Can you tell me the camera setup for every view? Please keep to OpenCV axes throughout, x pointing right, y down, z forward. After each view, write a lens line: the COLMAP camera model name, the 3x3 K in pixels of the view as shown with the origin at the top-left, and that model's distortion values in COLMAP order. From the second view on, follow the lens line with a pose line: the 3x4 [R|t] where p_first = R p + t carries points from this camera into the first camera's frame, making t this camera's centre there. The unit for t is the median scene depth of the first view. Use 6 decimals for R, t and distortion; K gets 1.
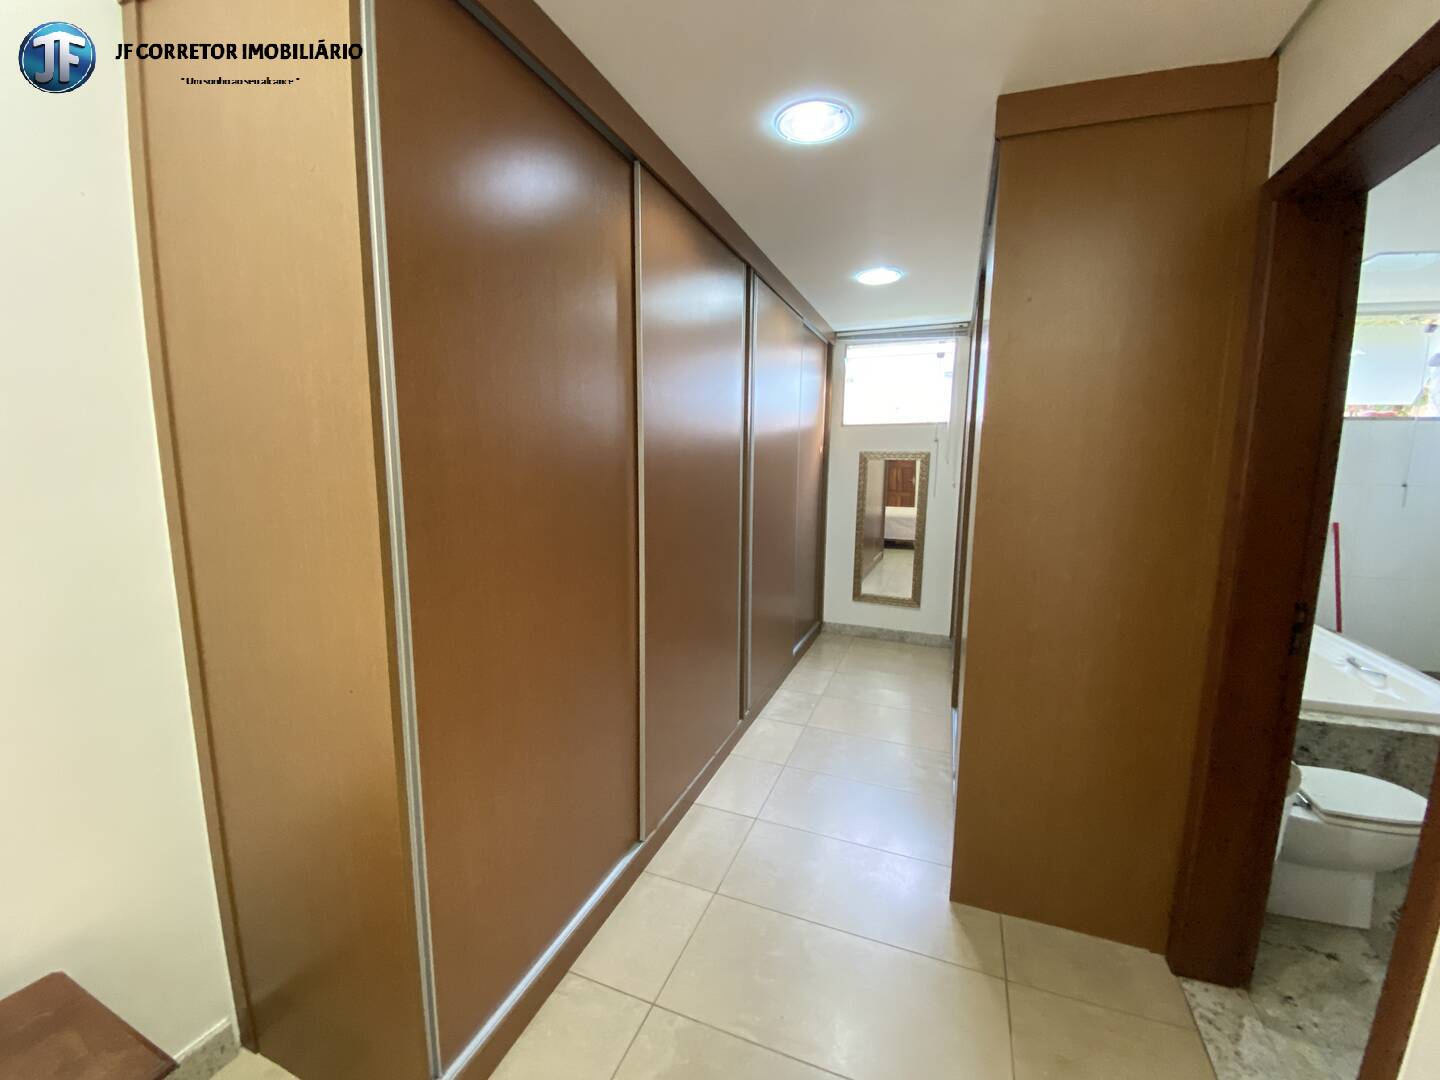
lens RADIAL K [[583.7, 0, 720.3], [0, 583.7, 539.6], [0, 0, 1]] dist [0.014956, -0.018926]
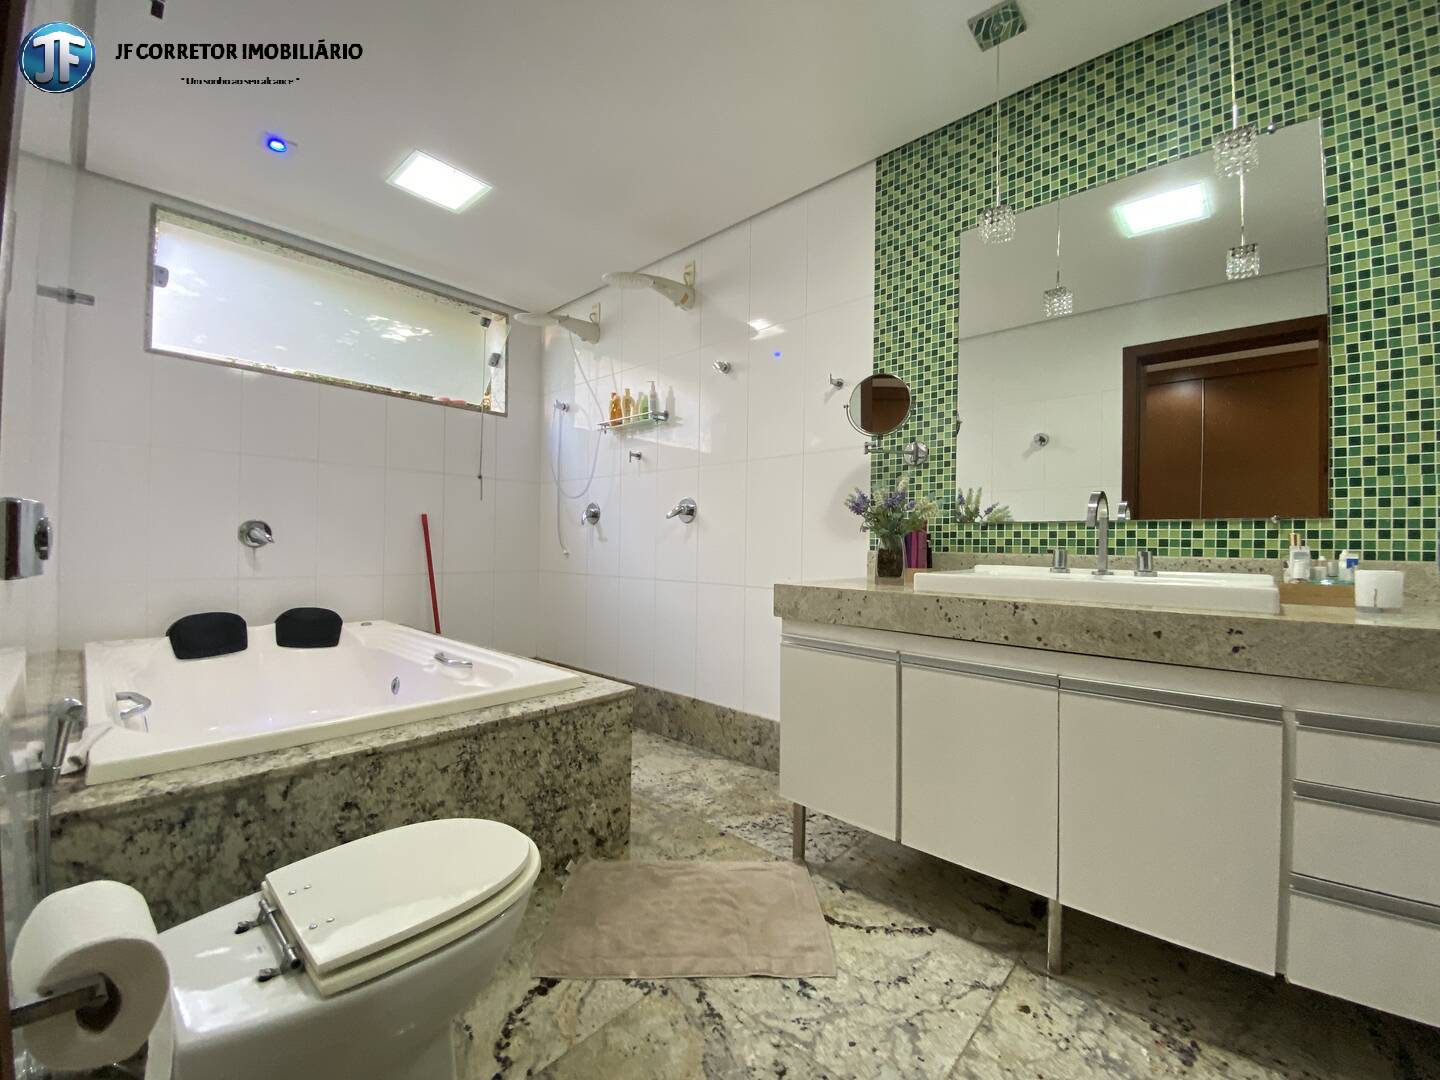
lens RADIAL K [[583.7, 0, 721.4], [0, 583.7, 535.6], [0, 0, 1]] dist [0.014956, -0.018926]
pose [[0.340982, 0.008546, 0.940031, 0.606568], [0.119307, 0.991480, -0.052290, 0.175659], [-0.932468, 0.129982, 0.337057, 0.444662]]
